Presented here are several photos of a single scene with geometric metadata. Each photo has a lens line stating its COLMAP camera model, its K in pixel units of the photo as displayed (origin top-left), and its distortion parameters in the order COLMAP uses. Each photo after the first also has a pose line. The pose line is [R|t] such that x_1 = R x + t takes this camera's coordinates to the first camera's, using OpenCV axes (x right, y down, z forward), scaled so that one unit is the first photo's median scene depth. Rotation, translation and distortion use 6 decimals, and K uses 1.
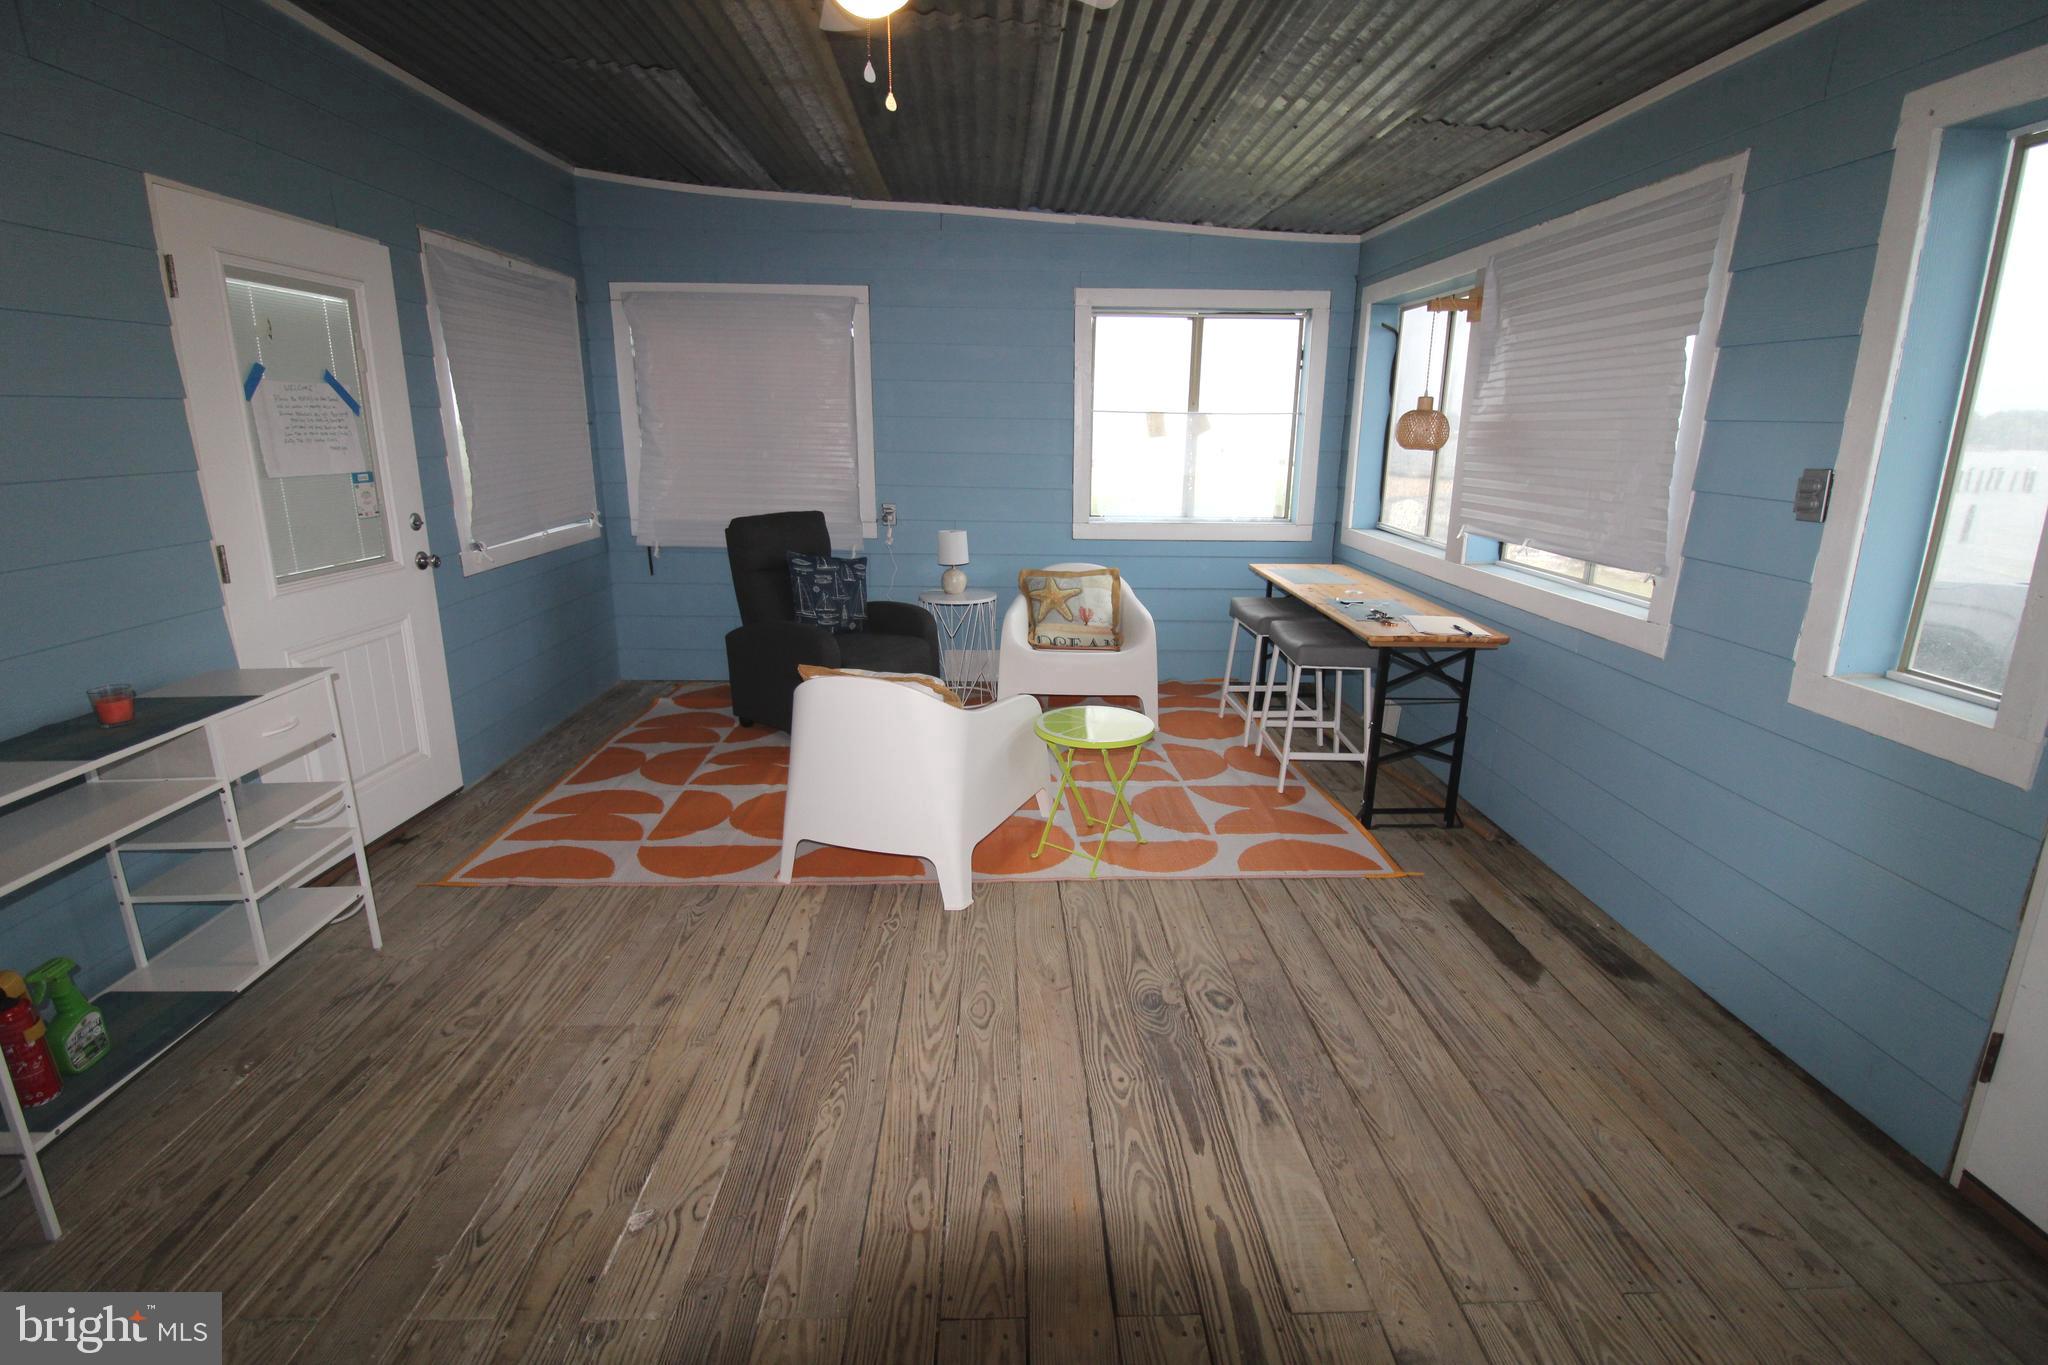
lens RADIAL K [[955.2, 0, 1044.1], [0, 955.2, 661.0], [0, 0, 1]] dist [0.001597, -0.014378]
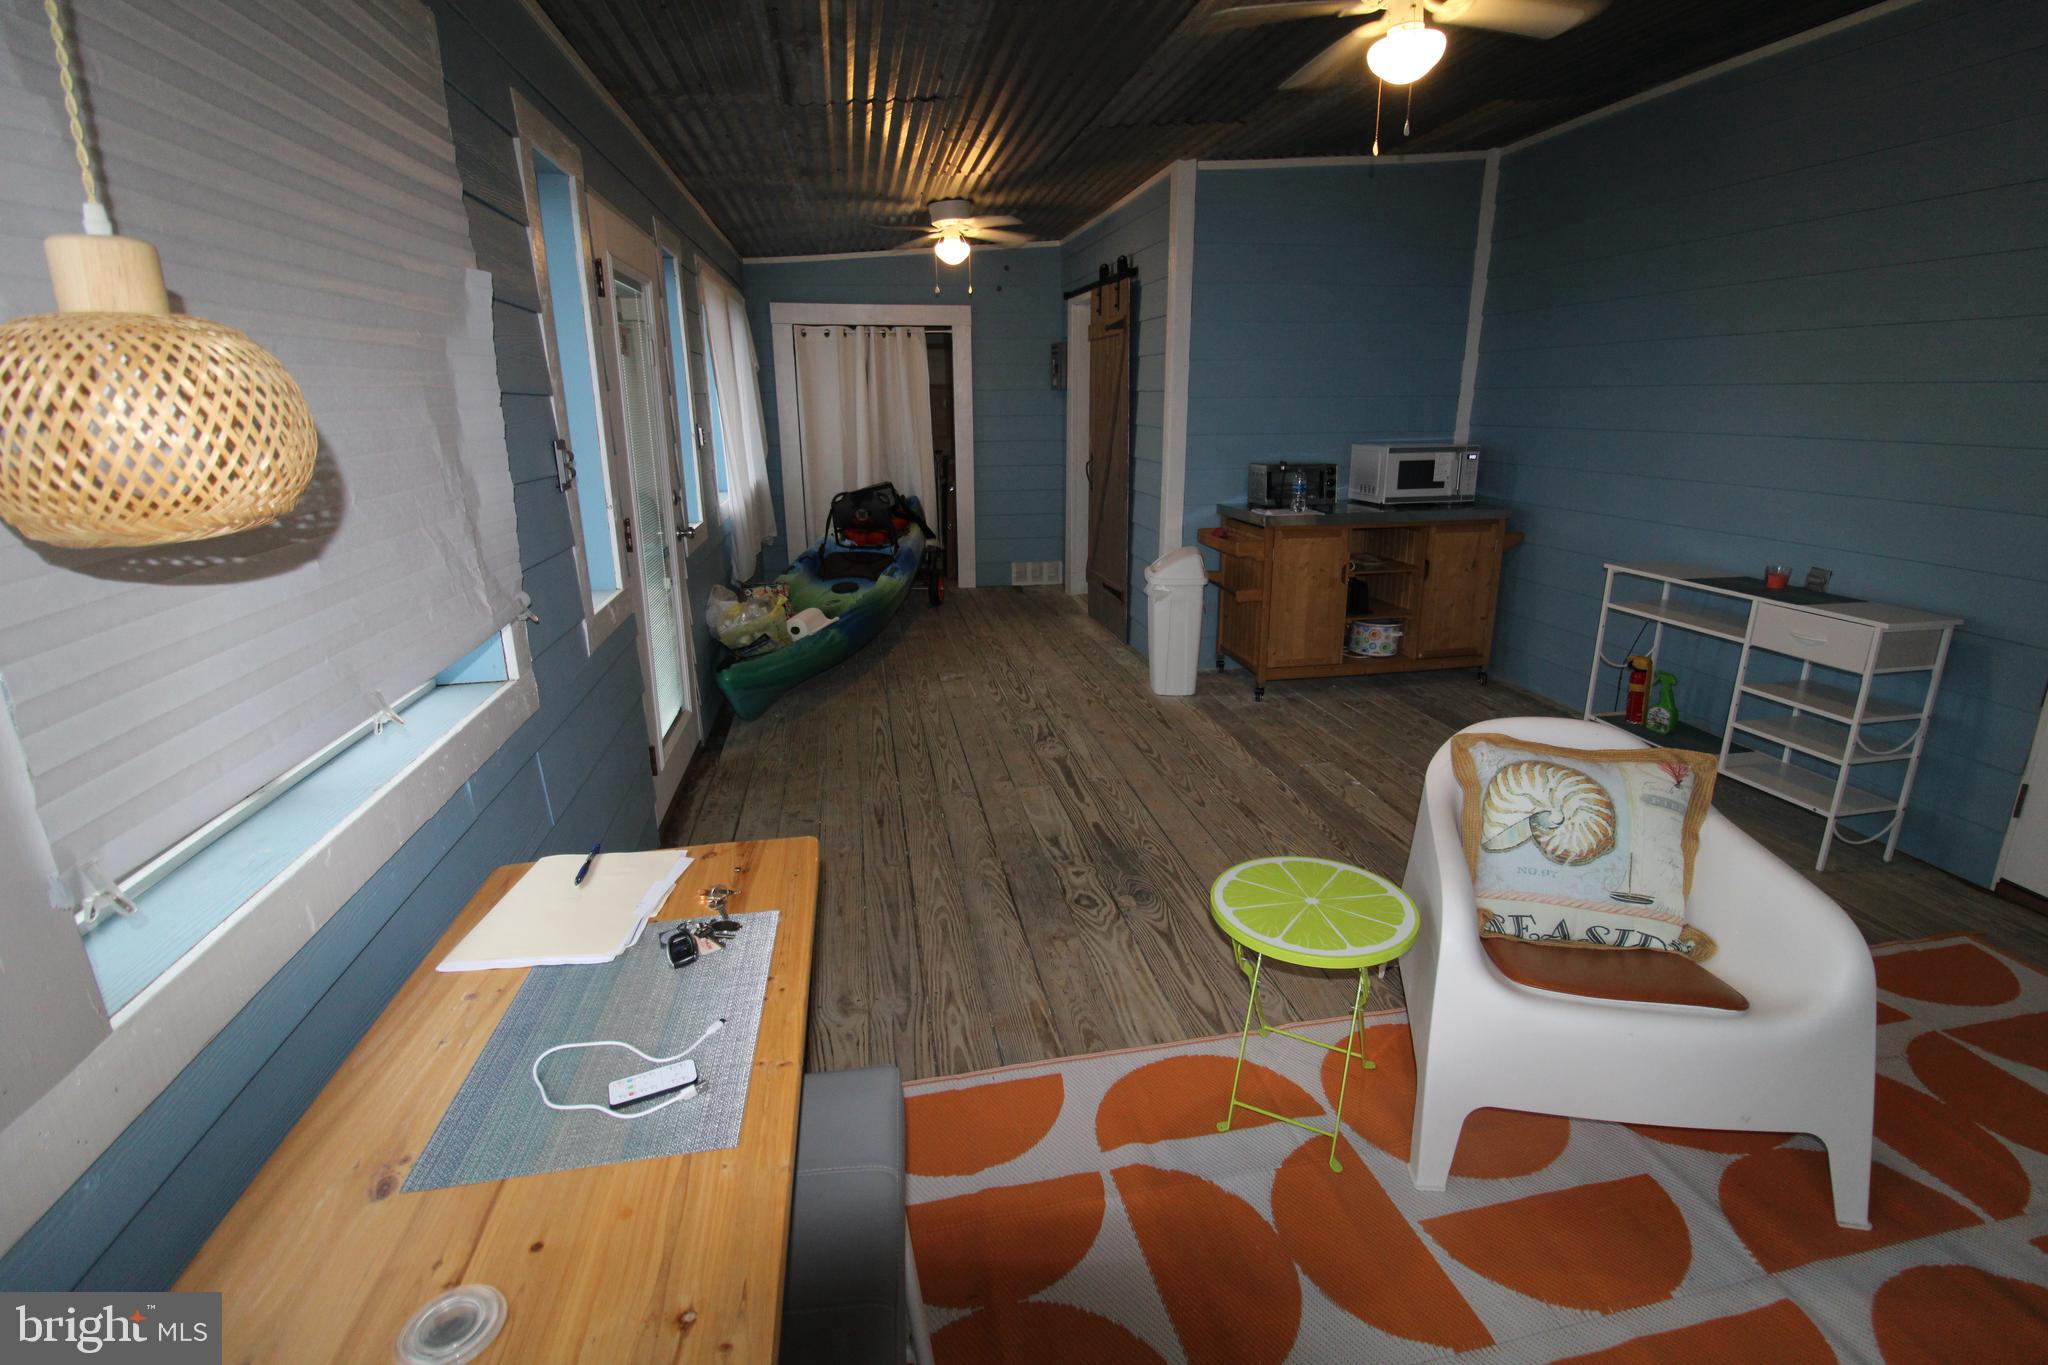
lens RADIAL K [[955.5, 0, 1046.6], [0, 955.5, 662.3], [0, 0, 1]] dist [0.000929, -0.013850]
pose [[-0.988389, 0.037319, -0.147289, 0.310043], [-0.039212, 0.873885, 0.484549, -0.362747], [0.146796, 0.484698, -0.862275, 1.469266]]
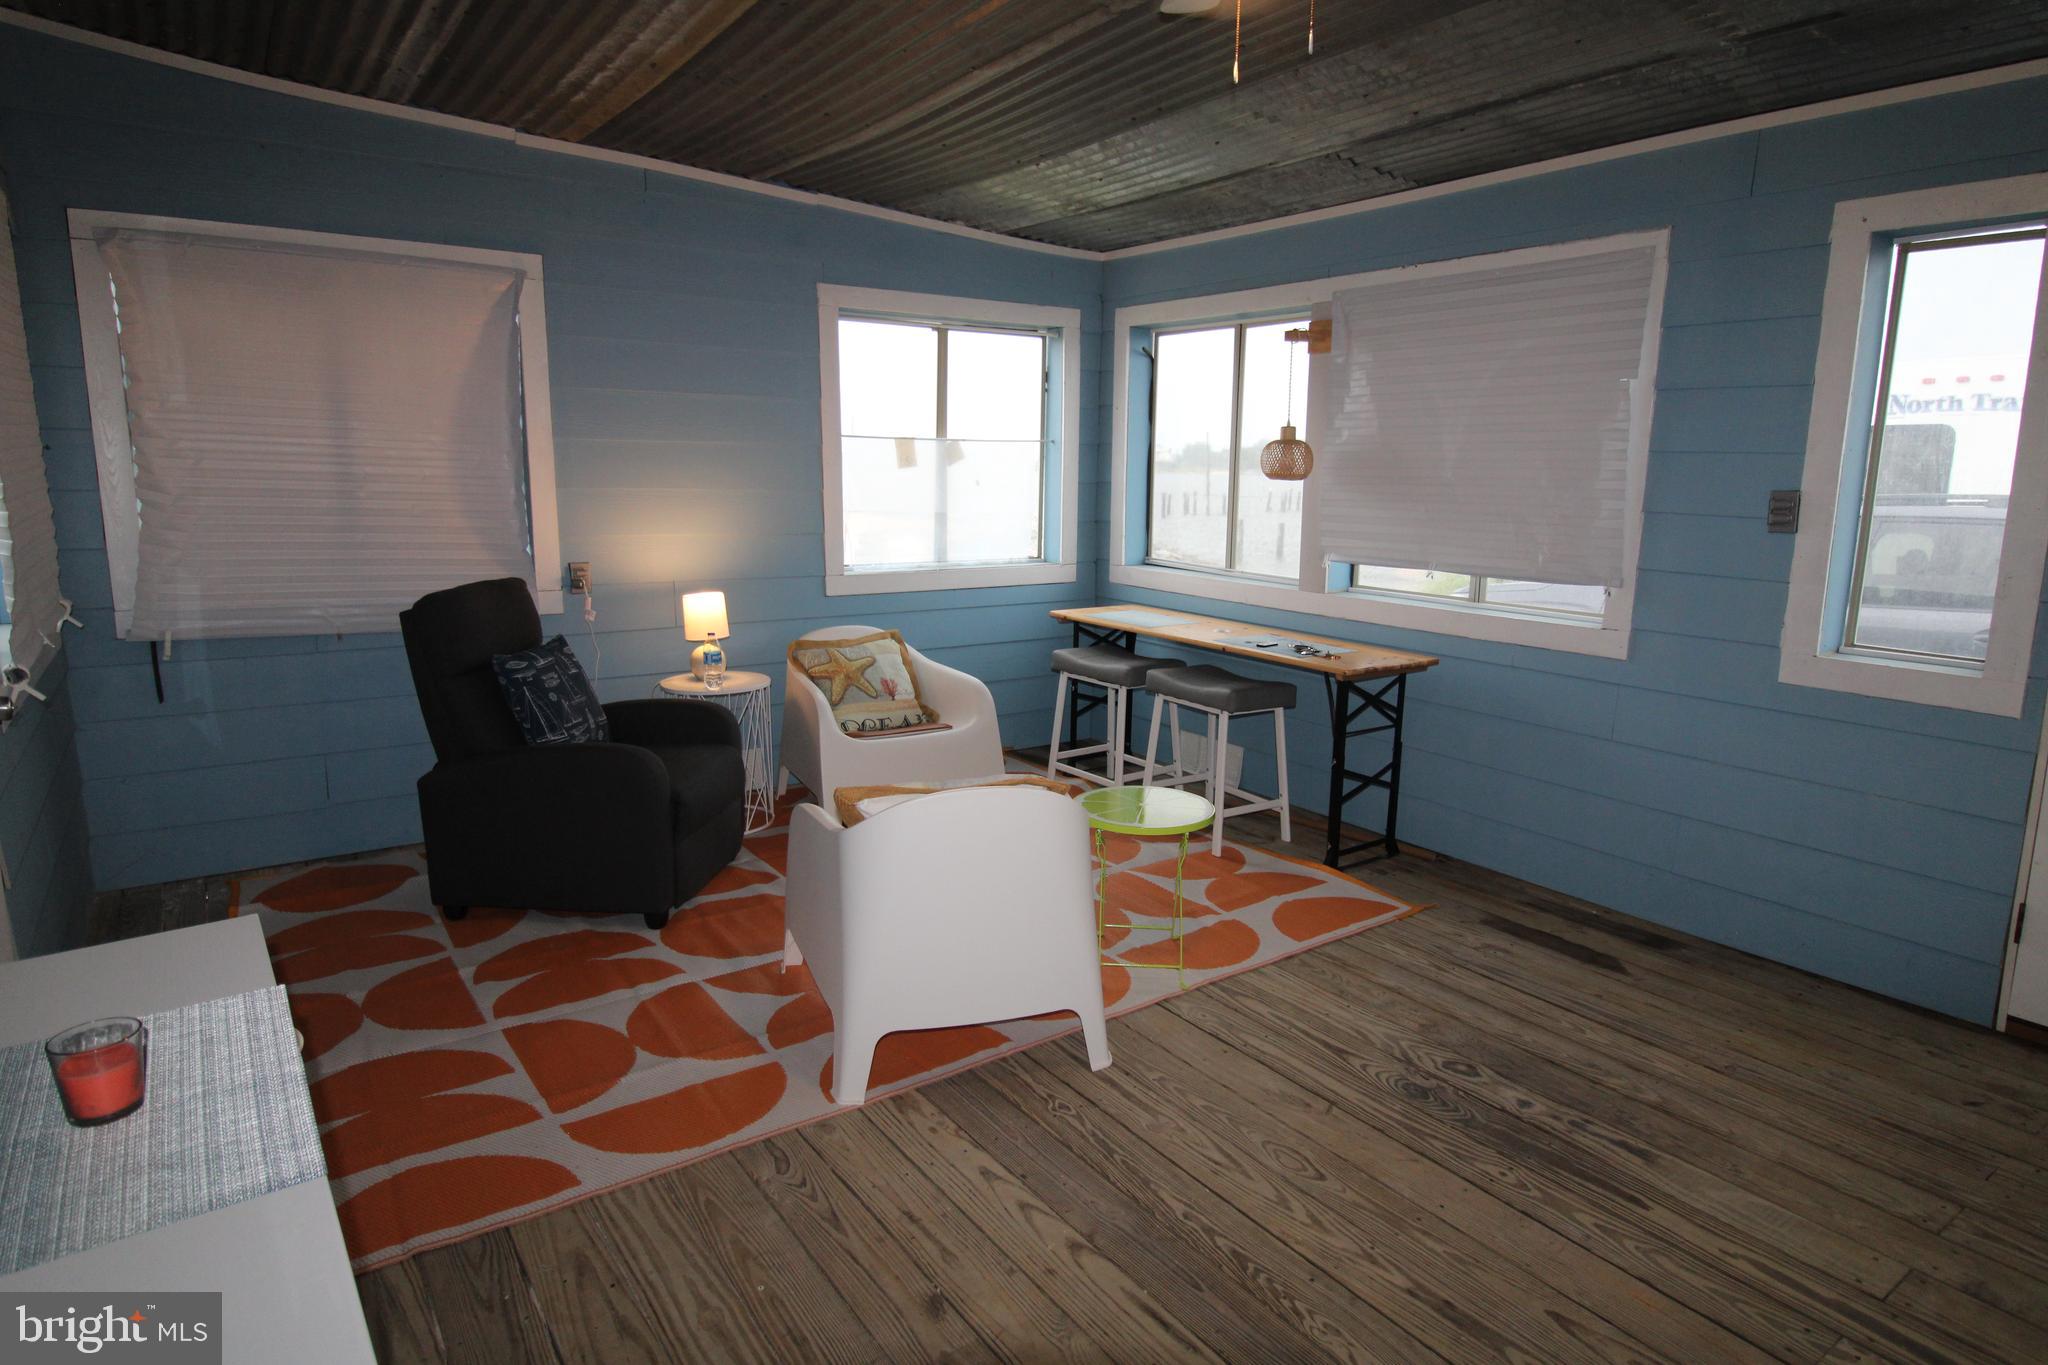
lens RADIAL K [[1159.4, 0, 1049.4], [0, 1159.4, 658.3], [0, 0, 1]] dist [0.007447, -0.011691]
pose [[0.835352, -0.092964, 0.541798, -0.573308], [0.128445, 0.991323, -0.027942, -0.046678], [-0.534499, 0.092933, 0.840044, 0.184238]]
